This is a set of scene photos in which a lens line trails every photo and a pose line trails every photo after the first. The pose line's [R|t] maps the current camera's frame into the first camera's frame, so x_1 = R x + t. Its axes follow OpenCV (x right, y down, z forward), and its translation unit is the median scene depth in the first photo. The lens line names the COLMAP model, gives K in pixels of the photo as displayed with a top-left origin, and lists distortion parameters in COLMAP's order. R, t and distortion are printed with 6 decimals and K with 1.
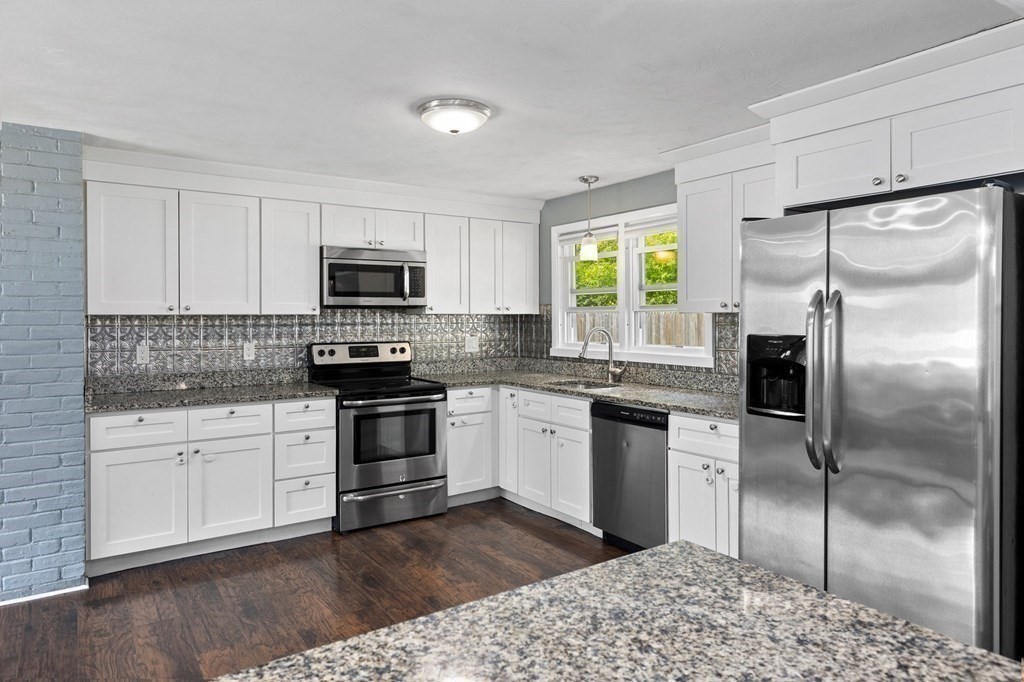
lens RADIAL K [[644.7, 0, 509.4], [0, 644.7, 336.7], [0, 0, 1]] dist [0.004092, -0.000212]
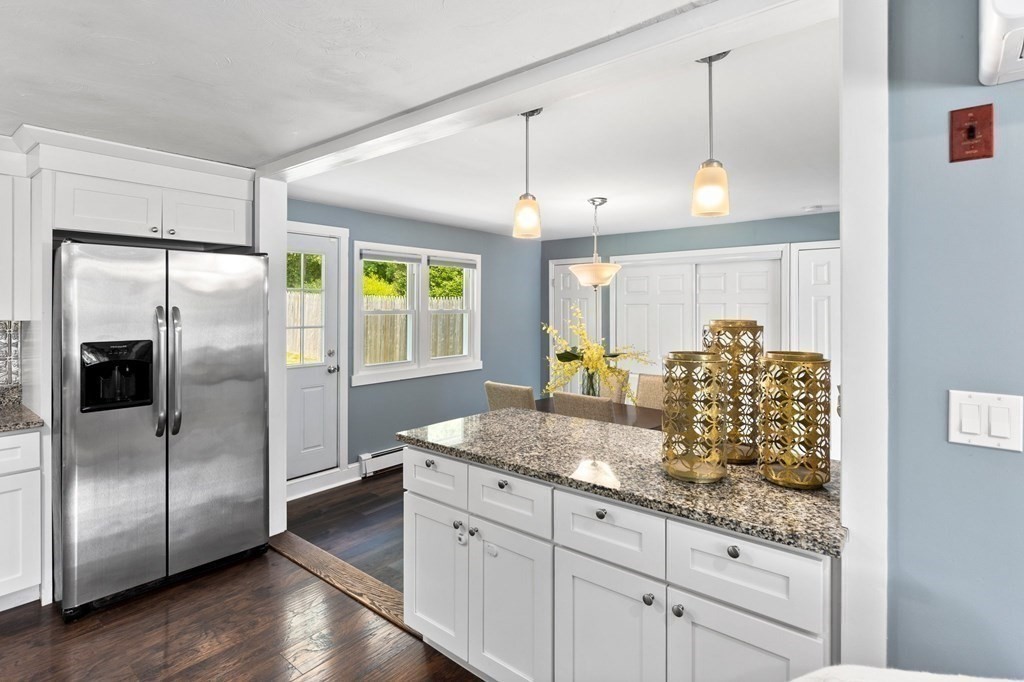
lens RADIAL K [[514.2, 0, 514.9], [0, 514.2, 307.3], [0, 0, 1]] dist [0.001977, 0.000334]
pose [[-0.282688, -0.000264, 0.959212, -0.463540], [0.029540, 0.999523, 0.008981, -0.033463], [-0.958757, 0.030874, -0.282545, 0.338625]]
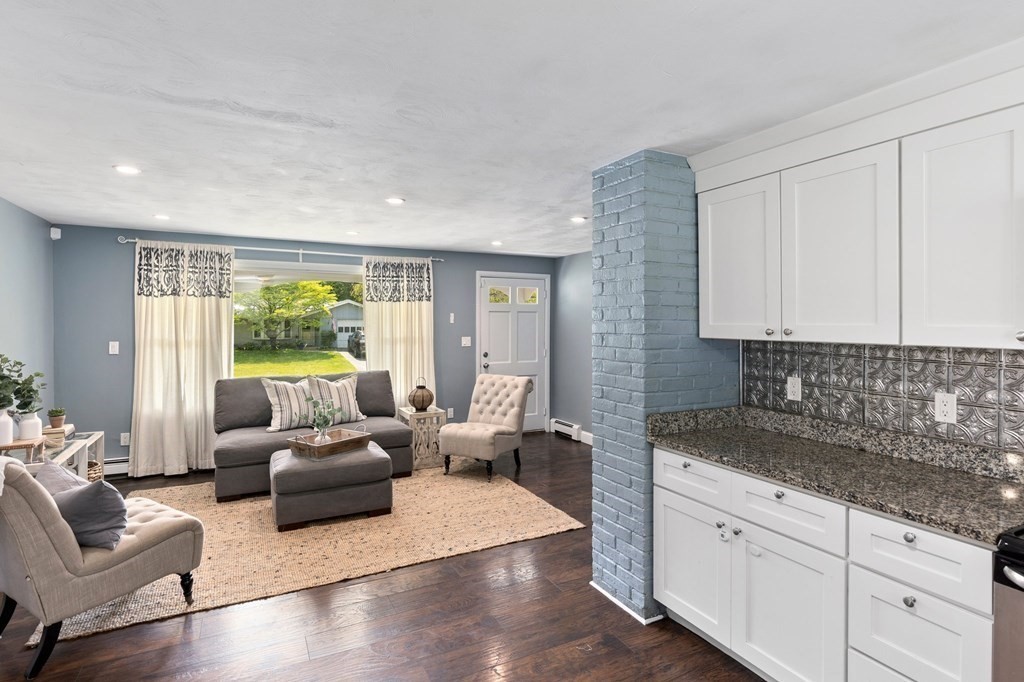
lens RADIAL K [[525.2, 0, 507.8], [0, 525.2, 325.0], [0, 0, 1]] dist [0.001521, 0.000380]
pose [[-0.124675, 0.009298, -0.992154, 0.114287], [-0.032253, 0.999390, 0.013419, -0.047347], [0.991673, 0.033673, -0.124299, 0.720456]]
